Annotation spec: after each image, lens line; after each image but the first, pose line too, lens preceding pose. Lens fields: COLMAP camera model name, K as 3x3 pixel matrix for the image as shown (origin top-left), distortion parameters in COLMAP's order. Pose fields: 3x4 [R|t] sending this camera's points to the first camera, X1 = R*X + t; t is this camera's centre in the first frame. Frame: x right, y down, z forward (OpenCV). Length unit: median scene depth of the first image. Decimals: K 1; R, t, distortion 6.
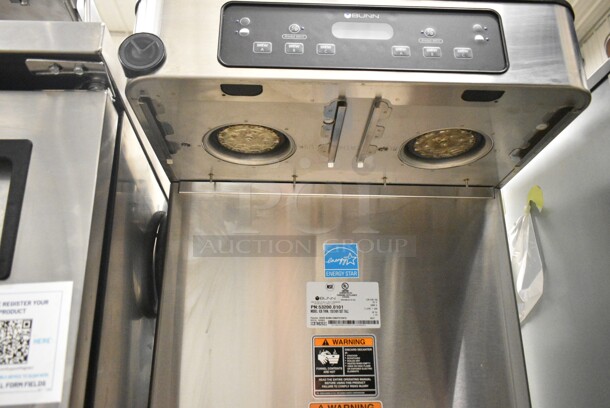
lens RADIAL K [[507.5, 0, 302.2], [0, 507.5, 202.9], [0, 0, 1]] dist [-0.025189, 0.008131]
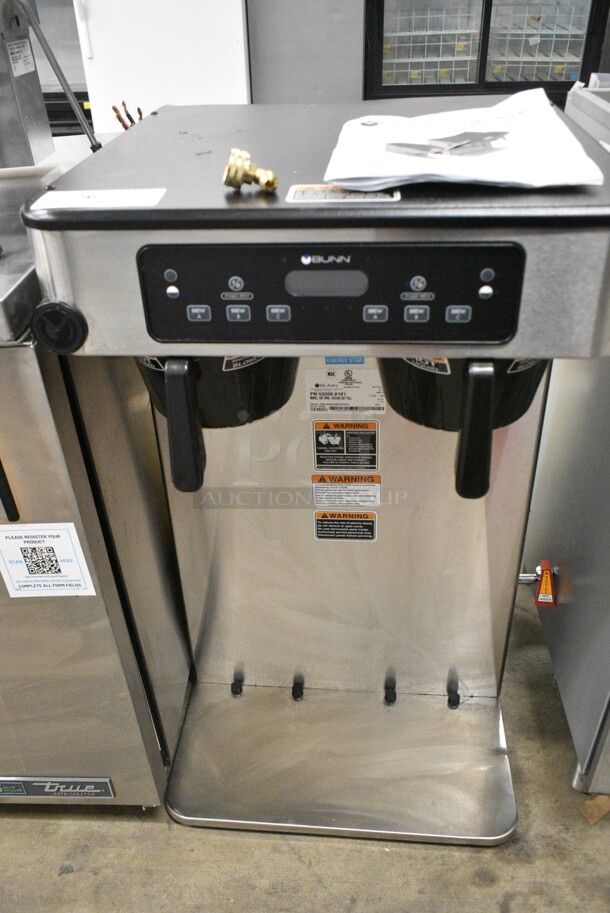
lens RADIAL K [[759.6, 0, 299.9], [0, 759.6, 454.9], [0, 0, 1]] dist [-0.025189, 0.008131]
pose [[0.991277, 0.036294, -0.126698, 0.180622], [0.080345, 0.595621, 0.799237, -0.847592], [0.104472, -0.802445, 0.587510, 0.106660]]
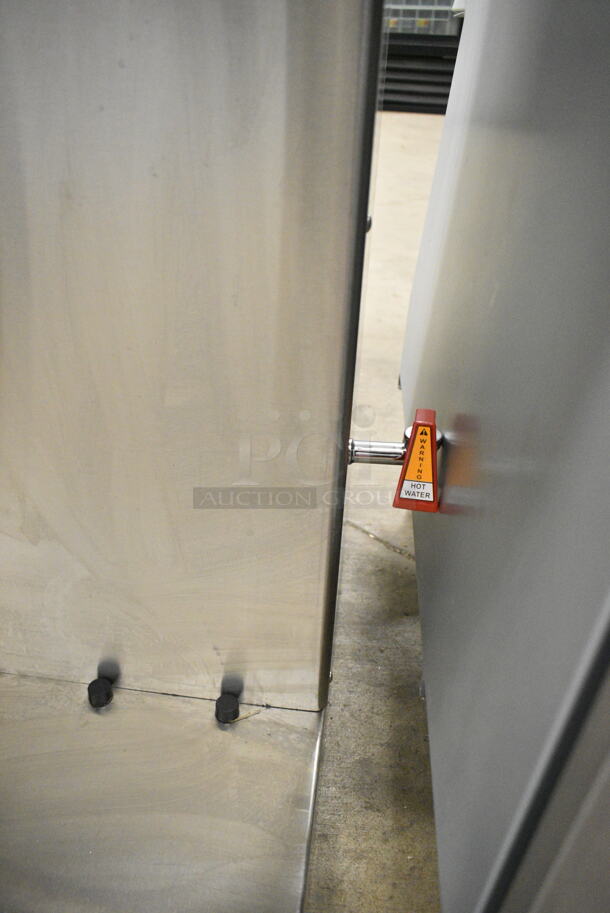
lens RADIAL K [[687.2, 0, 300.2], [0, 687.2, 459.5], [0, 0, 1]] dist [-0.022414, 0.006346]
pose [[0.987827, 0.108157, -0.111799, 0.475684], [0.024107, 0.603587, 0.796932, 0.174125], [0.153675, -0.789927, 0.593633, 0.510533]]
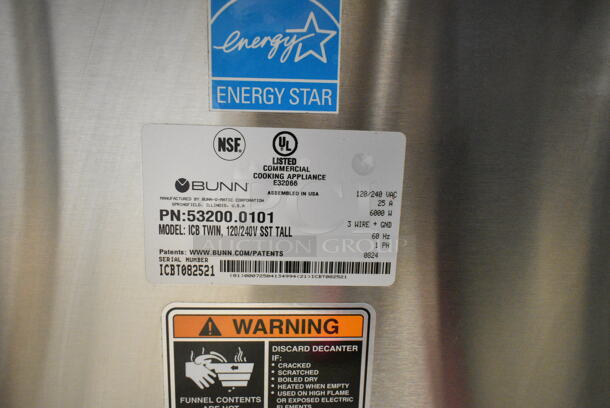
lens RADIAL K [[459.1, 0, 301.3], [0, 459.1, 200.3], [0, 0, 1]] dist [-0.022414, 0.006346]
pose [[0.998832, 0.031136, 0.036947, 0.088674], [-0.045919, 0.849629, 0.525379, 0.061987], [-0.015033, -0.526462, 0.850066, 0.806285]]
